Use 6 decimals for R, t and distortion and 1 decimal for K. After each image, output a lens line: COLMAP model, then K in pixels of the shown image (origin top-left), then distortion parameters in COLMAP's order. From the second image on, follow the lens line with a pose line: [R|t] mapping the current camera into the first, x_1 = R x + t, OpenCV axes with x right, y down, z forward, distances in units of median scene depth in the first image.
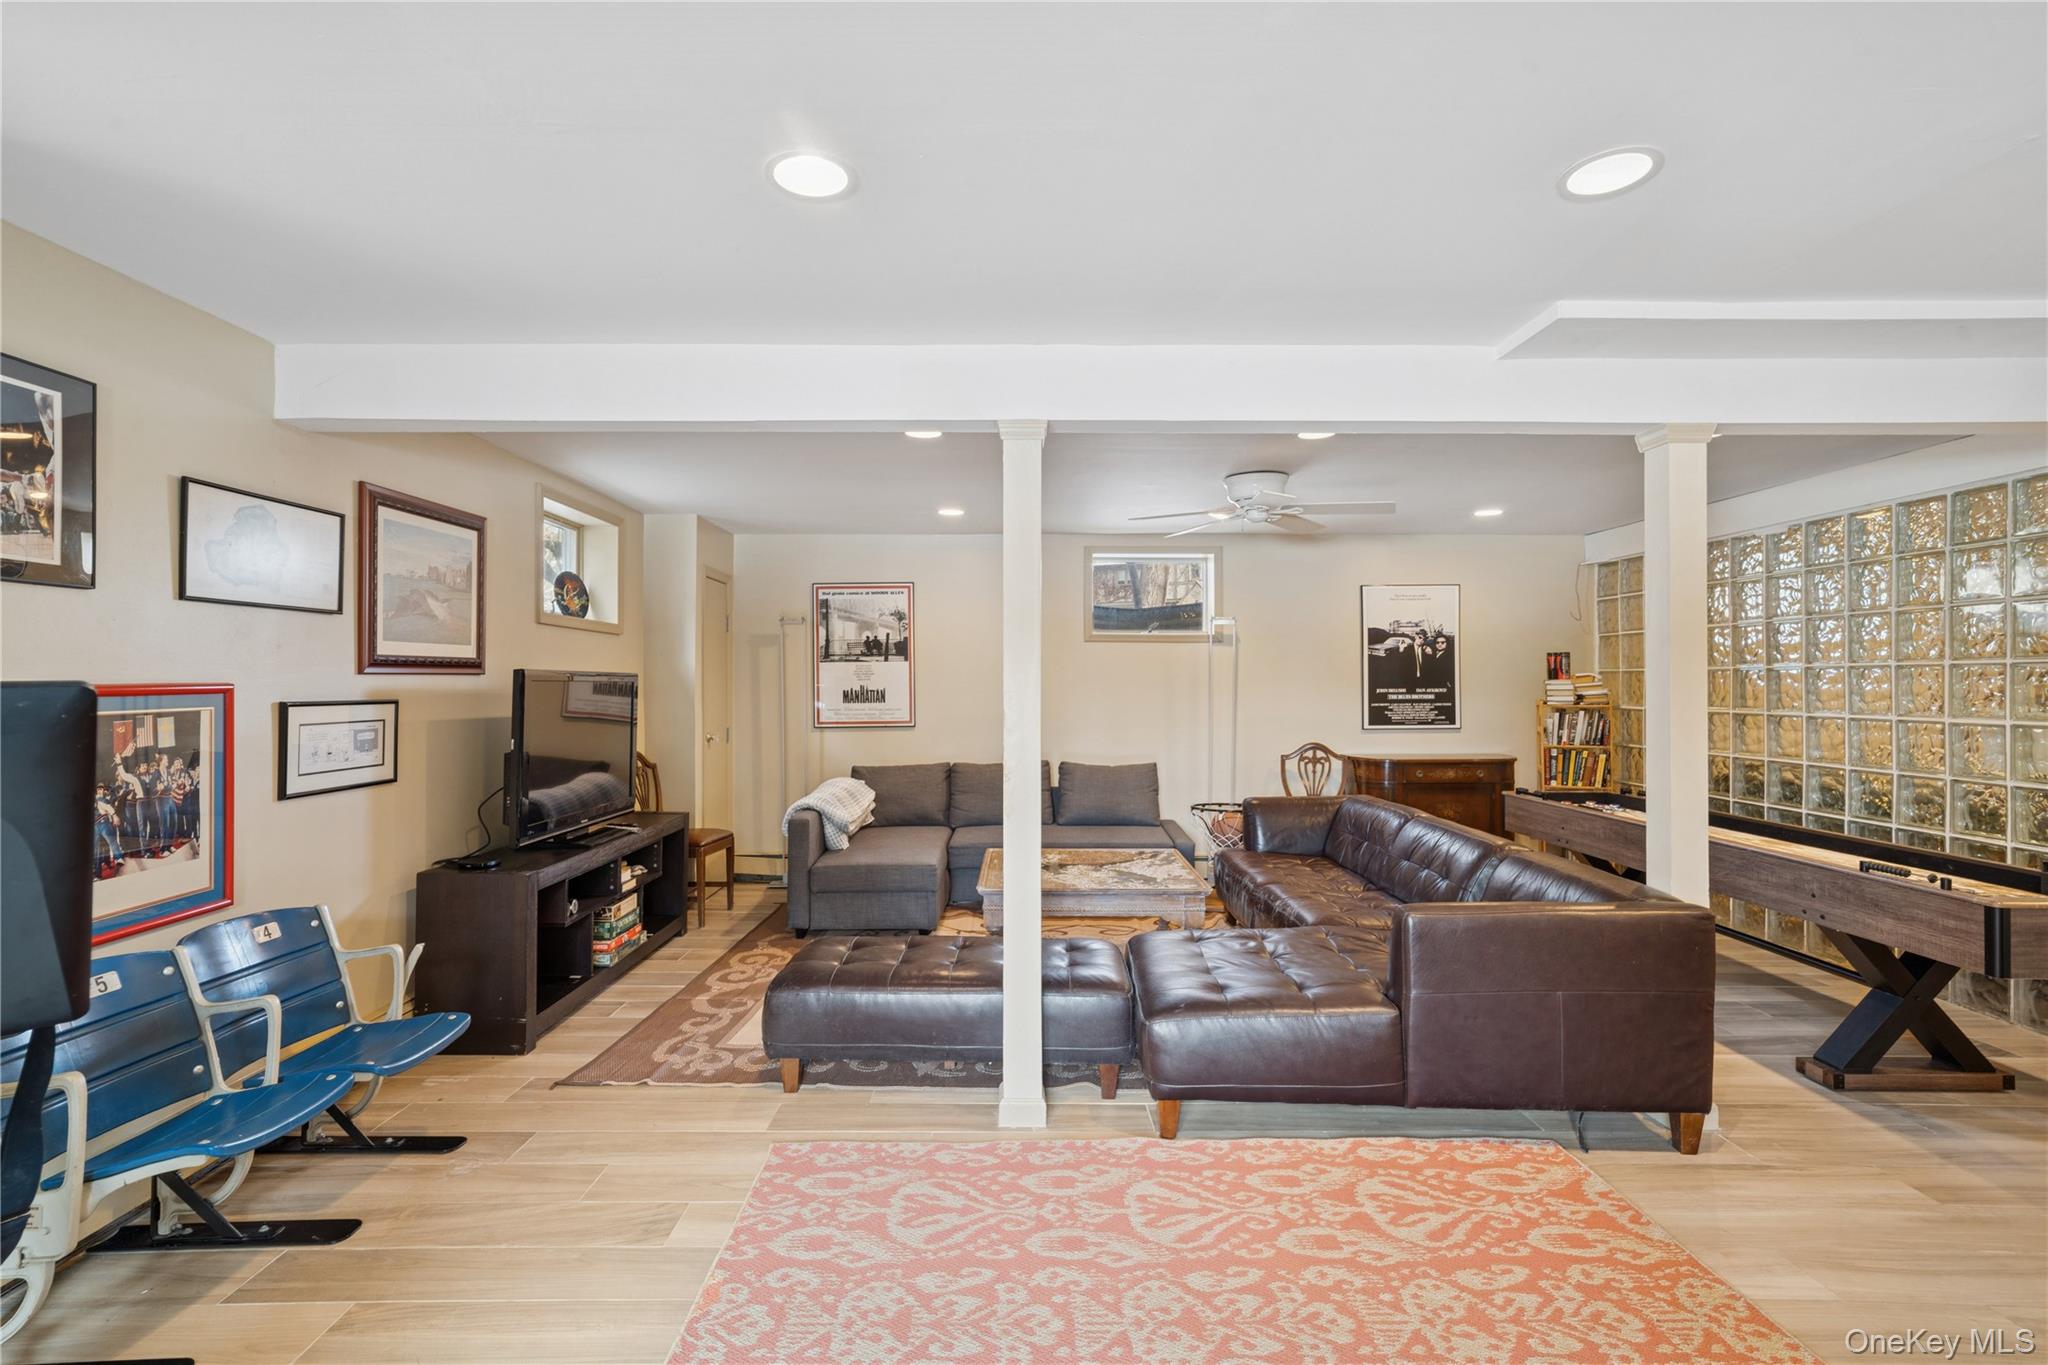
lens RADIAL K [[963.4, 0, 1021.5], [0, 963.4, 681.0], [0, 0, 1]] dist [-0.006775, -0.000029]
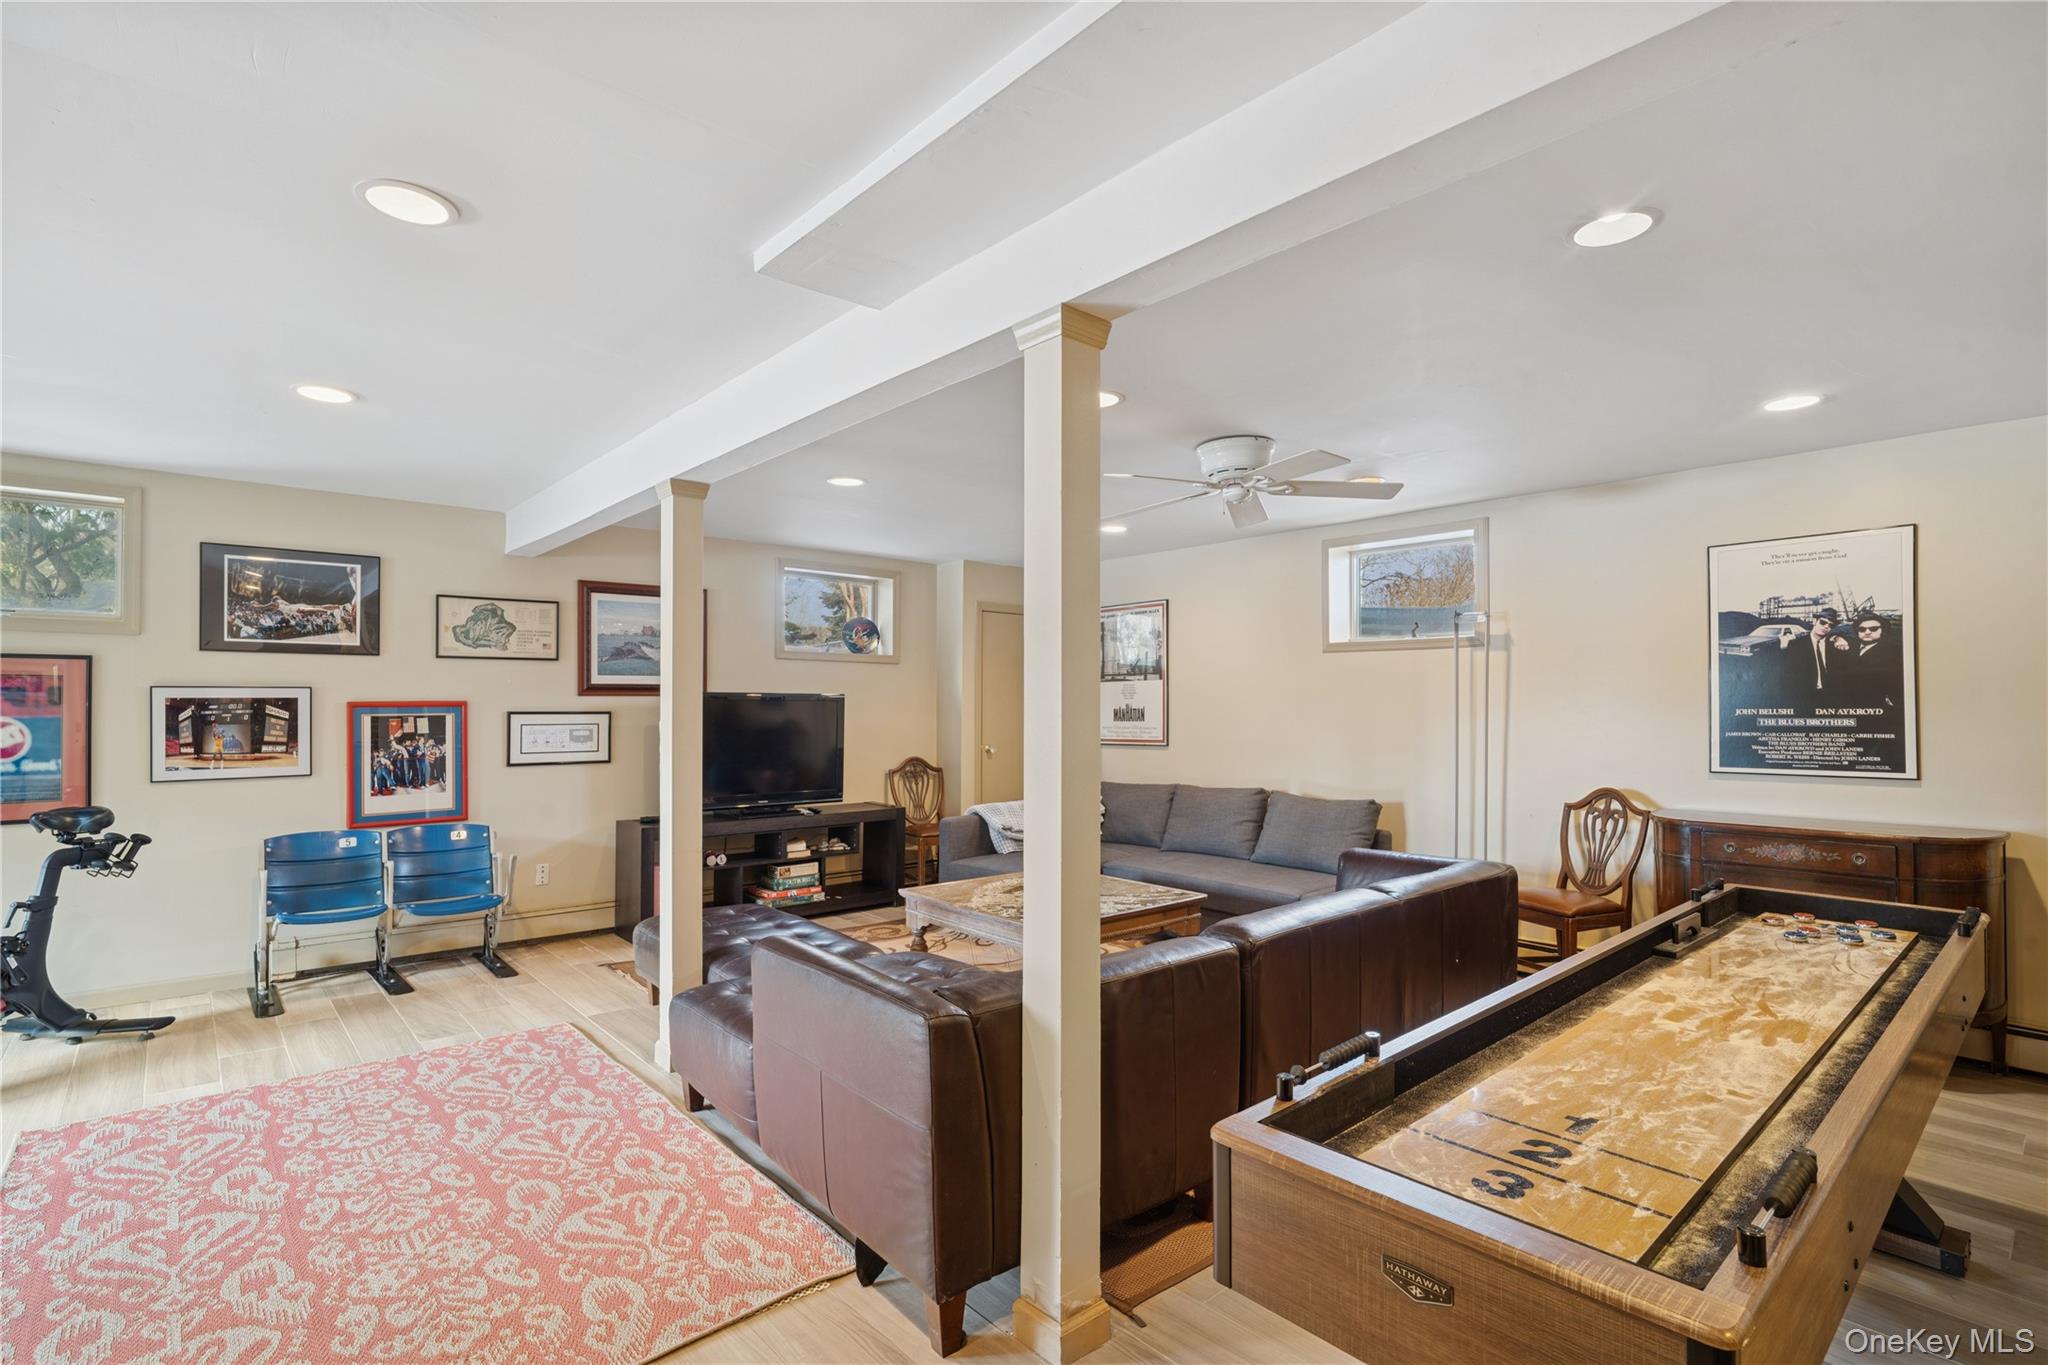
lens RADIAL K [[963.4, 0, 1016.0], [0, 963.4, 688.7], [0, 0, 1]] dist [-0.006775, -0.000029]
pose [[0.654807, -0.012994, -0.755684, 0.544240], [0.001605, 0.999874, -0.015801, 0.004183], [0.755794, 0.009134, 0.654746, 0.243646]]
